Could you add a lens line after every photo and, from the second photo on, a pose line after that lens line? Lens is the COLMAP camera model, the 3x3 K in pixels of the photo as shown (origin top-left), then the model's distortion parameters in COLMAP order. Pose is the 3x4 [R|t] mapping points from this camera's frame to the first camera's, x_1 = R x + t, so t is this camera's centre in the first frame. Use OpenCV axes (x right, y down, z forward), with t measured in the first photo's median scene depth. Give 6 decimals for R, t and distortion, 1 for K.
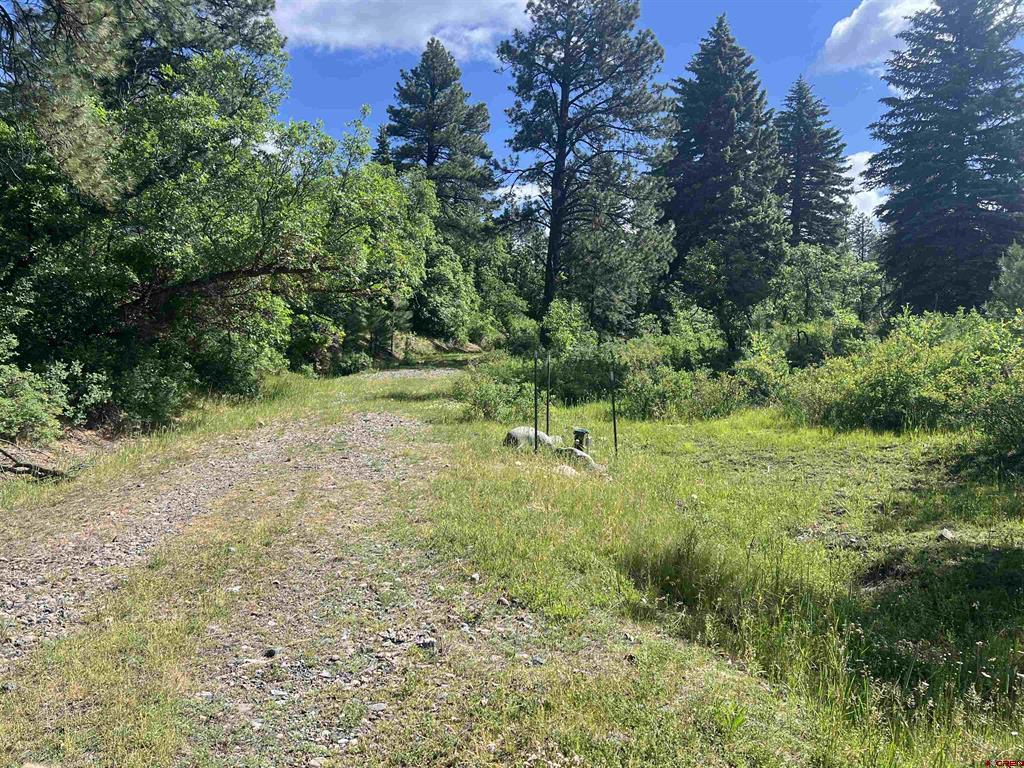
lens RADIAL K [[805.9, 0, 512.0], [0, 805.9, 383.4], [0, 0, 1]] dist [-0.000009, -0.000754]
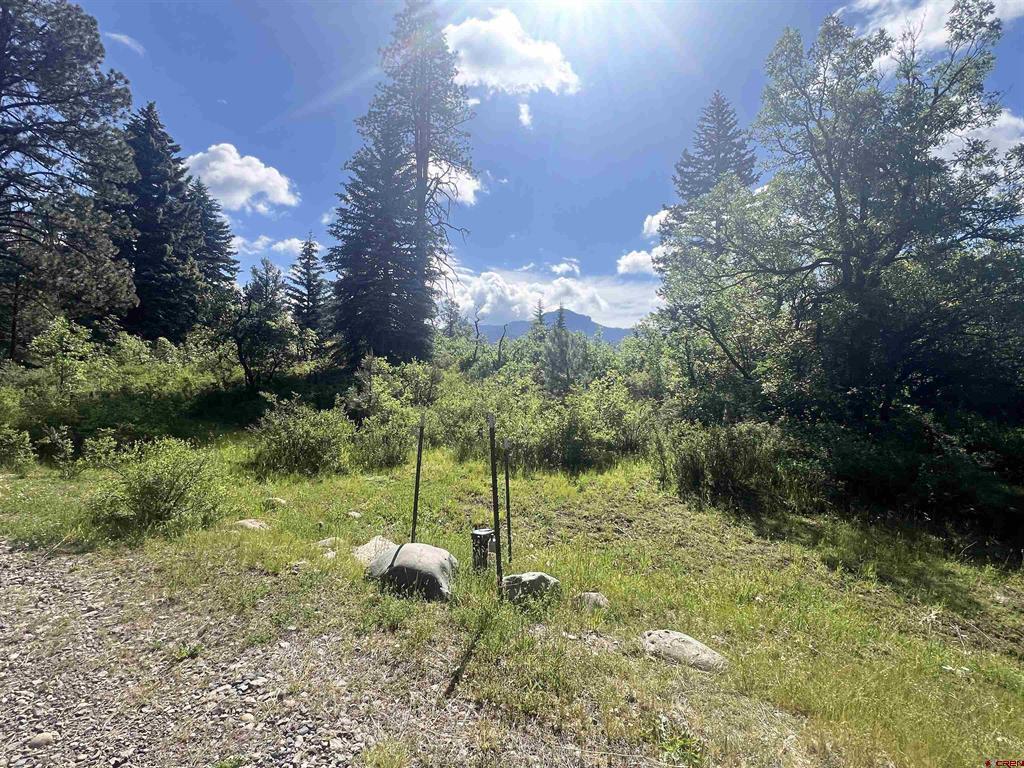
lens RADIAL K [[493.4, 0, 511.9], [0, 493.4, 385.8], [0, 0, 1]] dist [-0.000240, 0.000136]
pose [[0.556939, 0.021665, 0.830271, -0.047338], [0.000952, 0.999642, -0.026723, -0.009694], [-0.830553, 0.015673, 0.556719, 0.149592]]
